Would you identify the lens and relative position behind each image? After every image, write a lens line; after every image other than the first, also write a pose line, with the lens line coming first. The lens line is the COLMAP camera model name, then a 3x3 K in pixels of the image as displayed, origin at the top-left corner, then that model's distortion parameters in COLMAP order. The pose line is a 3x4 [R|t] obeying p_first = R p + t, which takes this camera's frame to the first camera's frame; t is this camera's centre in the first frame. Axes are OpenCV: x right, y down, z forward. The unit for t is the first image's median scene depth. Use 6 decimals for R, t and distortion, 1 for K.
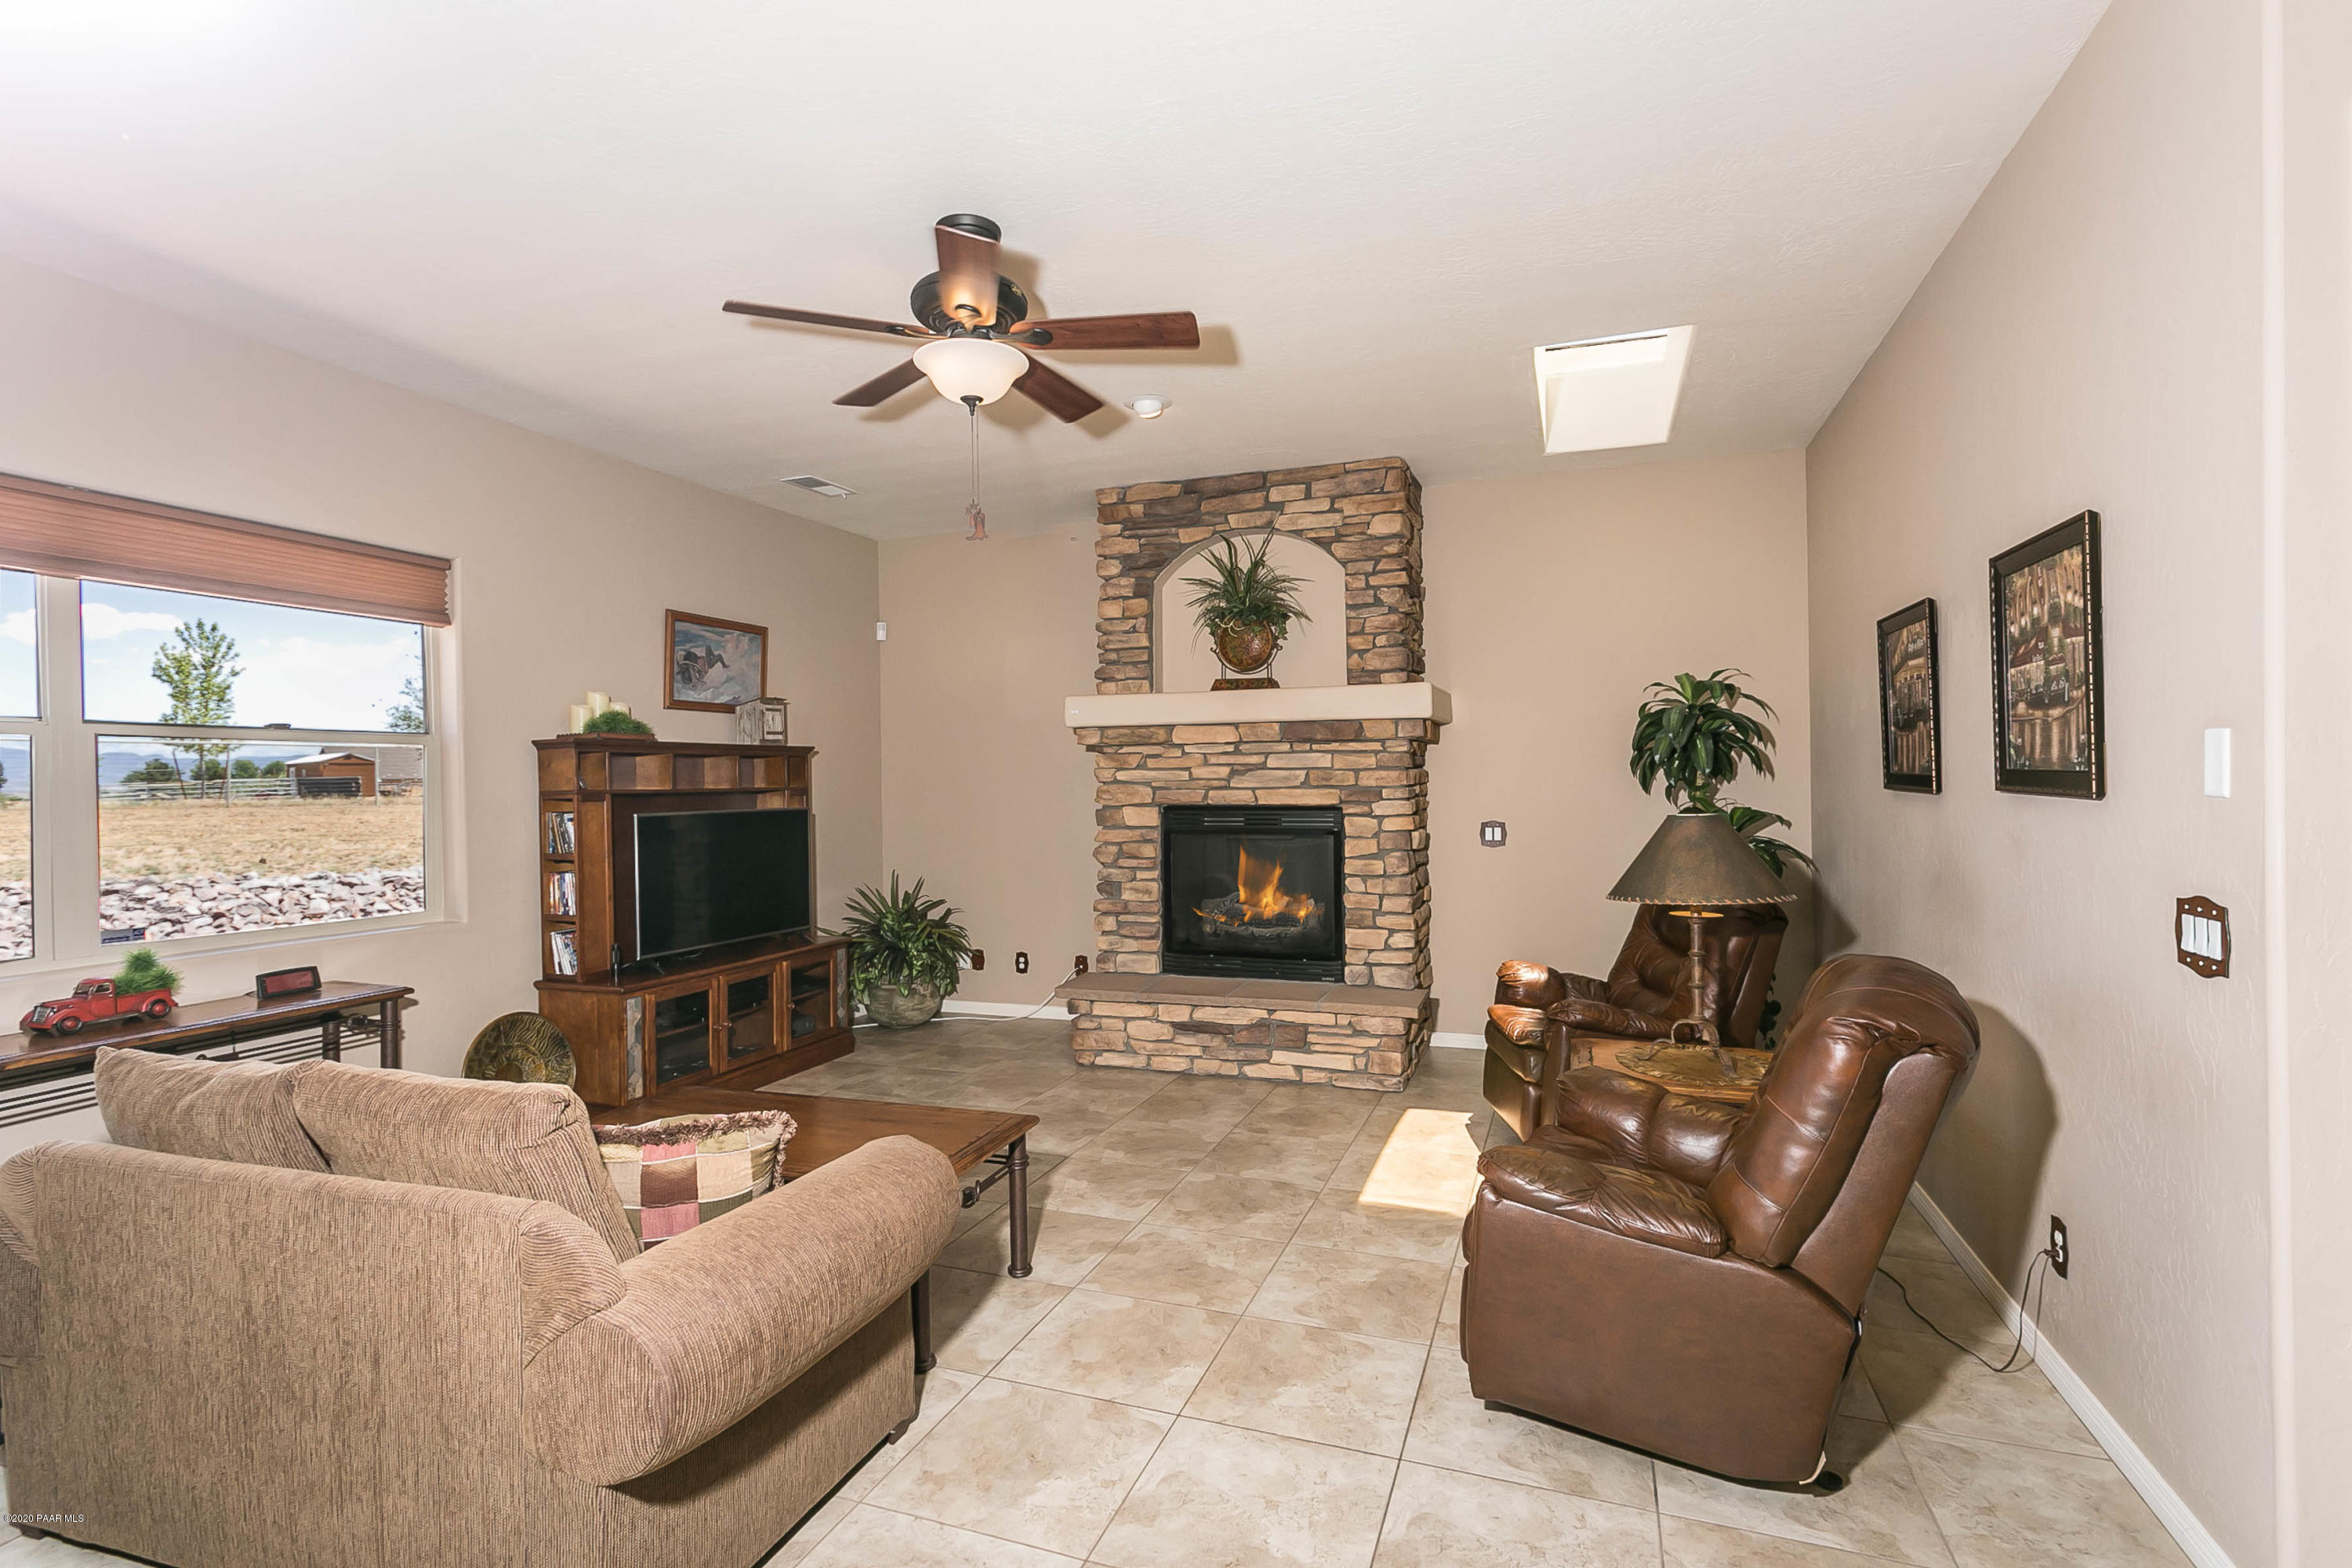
lens RADIAL K [[1146.8, 0, 1170.6], [0, 1146.8, 782.3], [0, 0, 1]] dist [-0.002893, 0.001743]
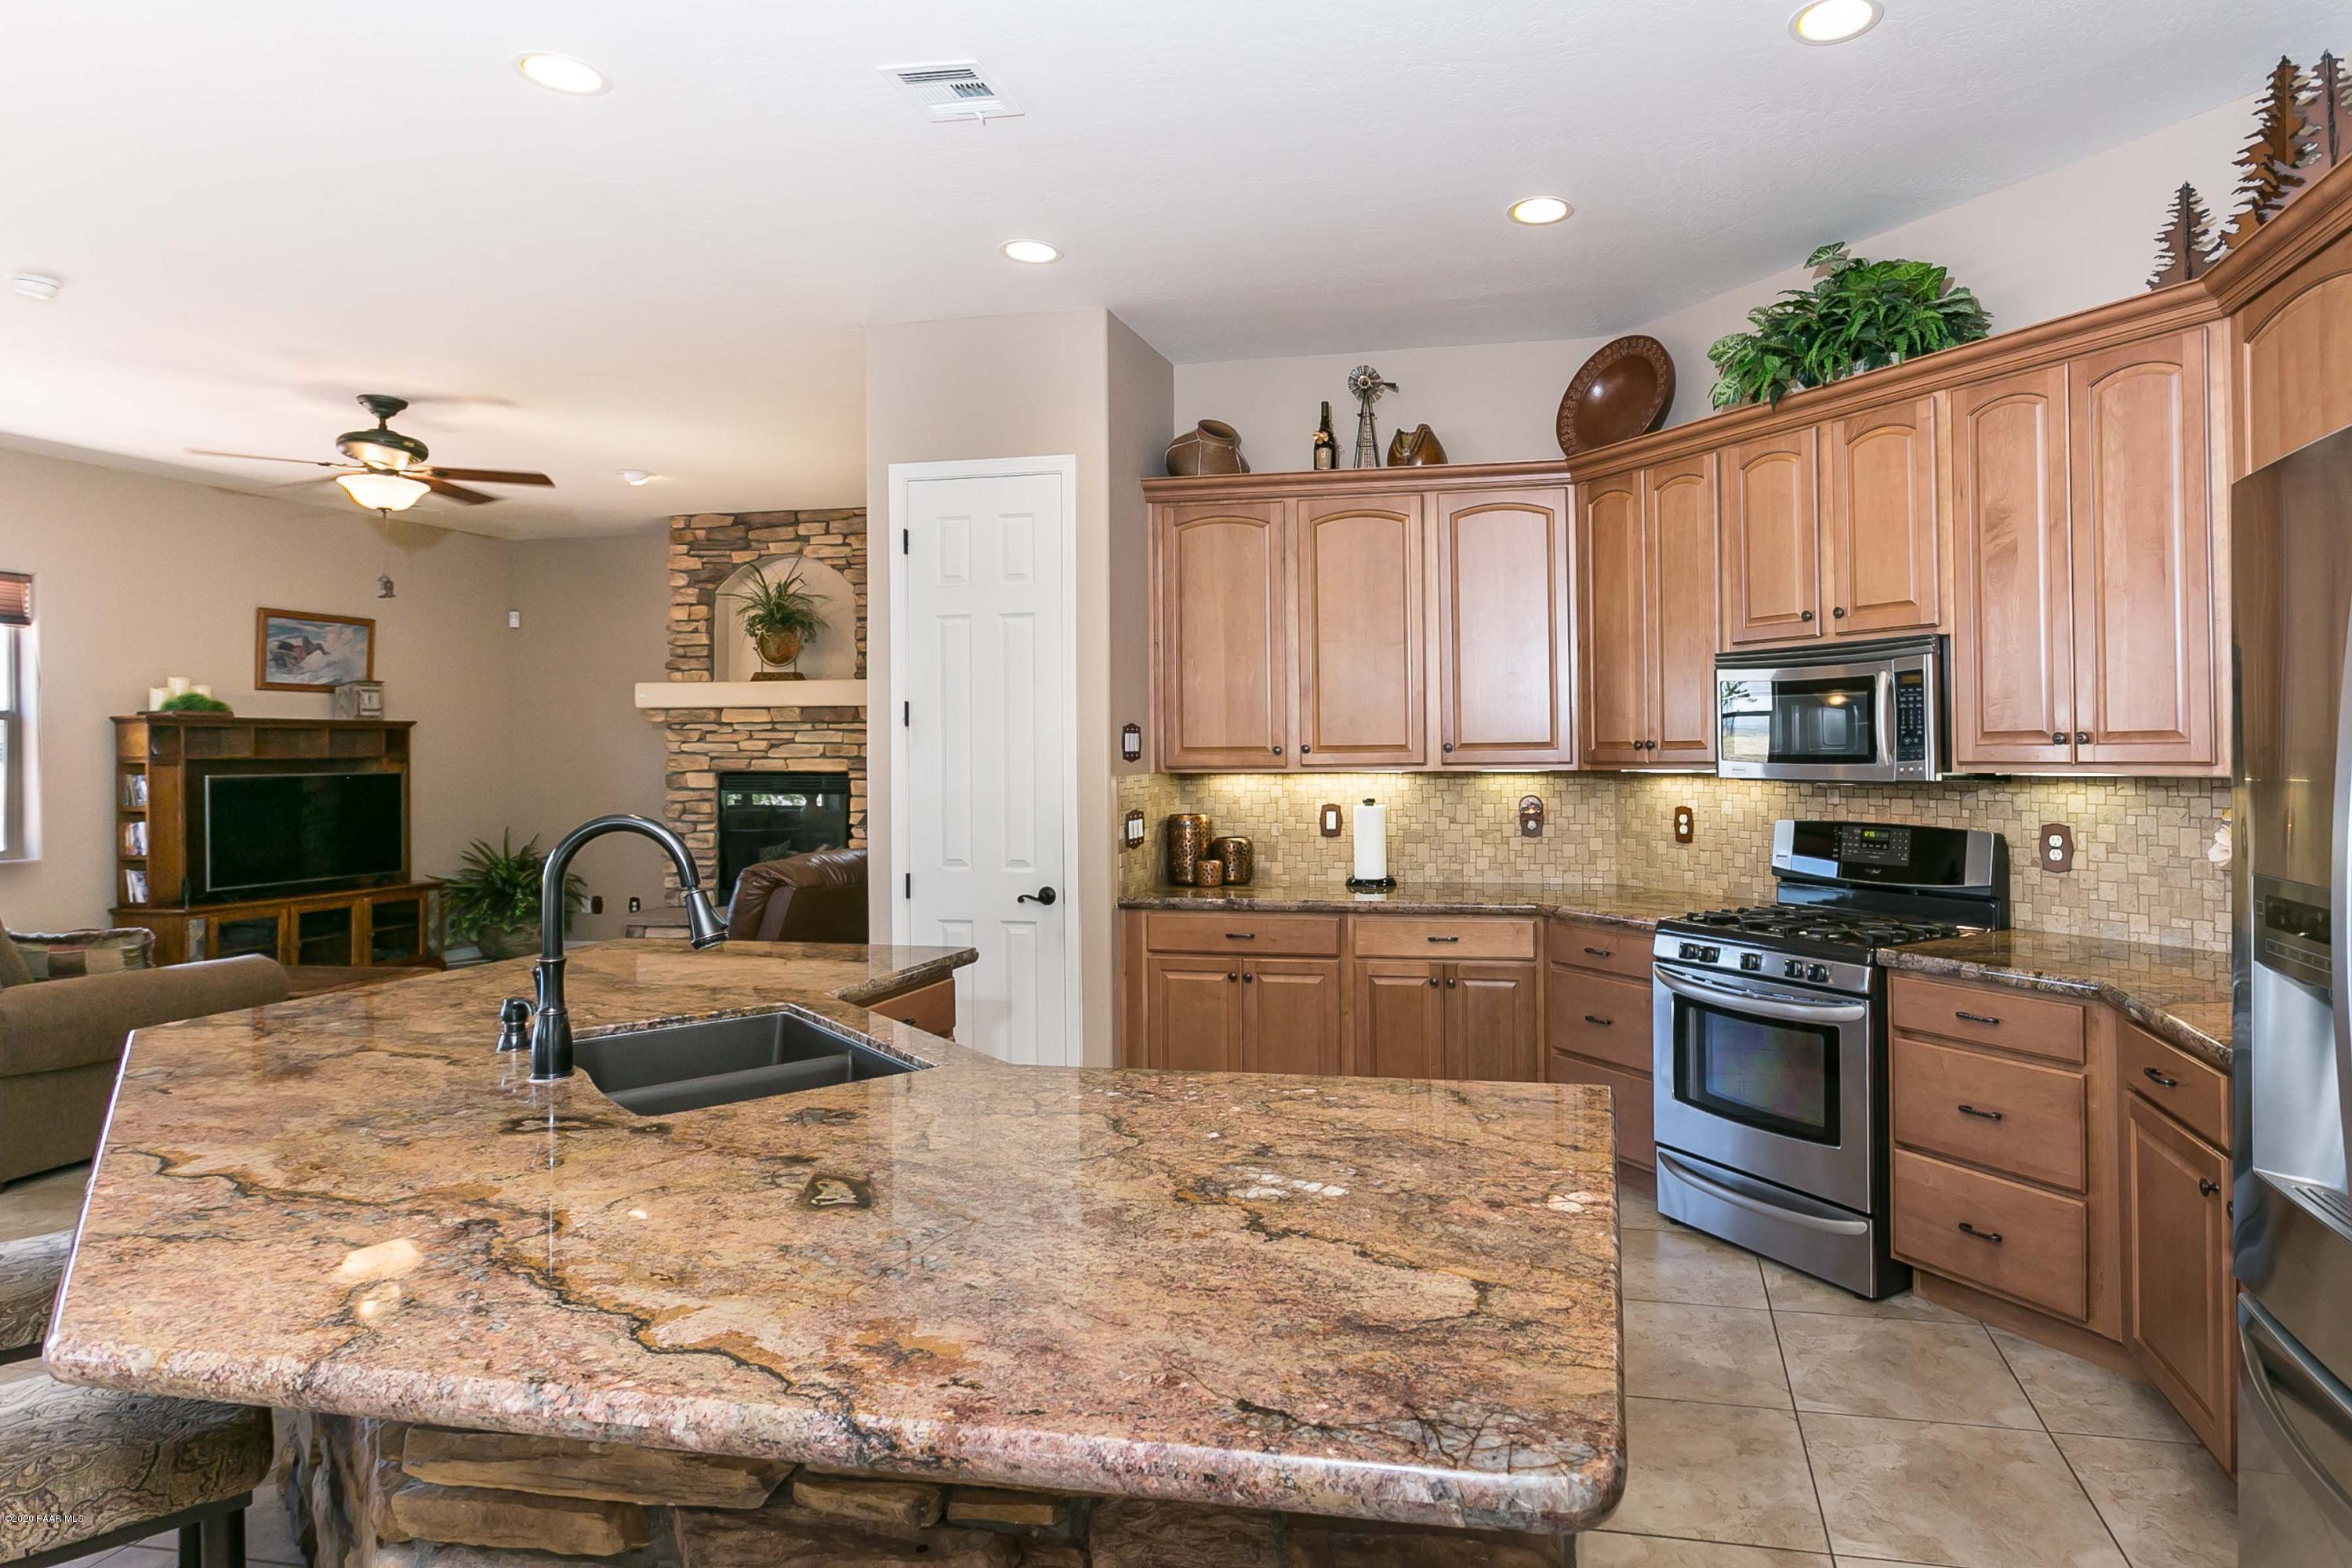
lens RADIAL K [[1185.2, 0, 1238.4], [0, 1185.2, 748.1], [0, 0, 1]] dist [0.001537, -0.000080]
pose [[0.984194, 0.006380, 0.176978, 0.330741], [-0.005299, 0.999964, -0.006578, 0.000001], [-0.177014, 0.005536, 0.984193, -0.383341]]
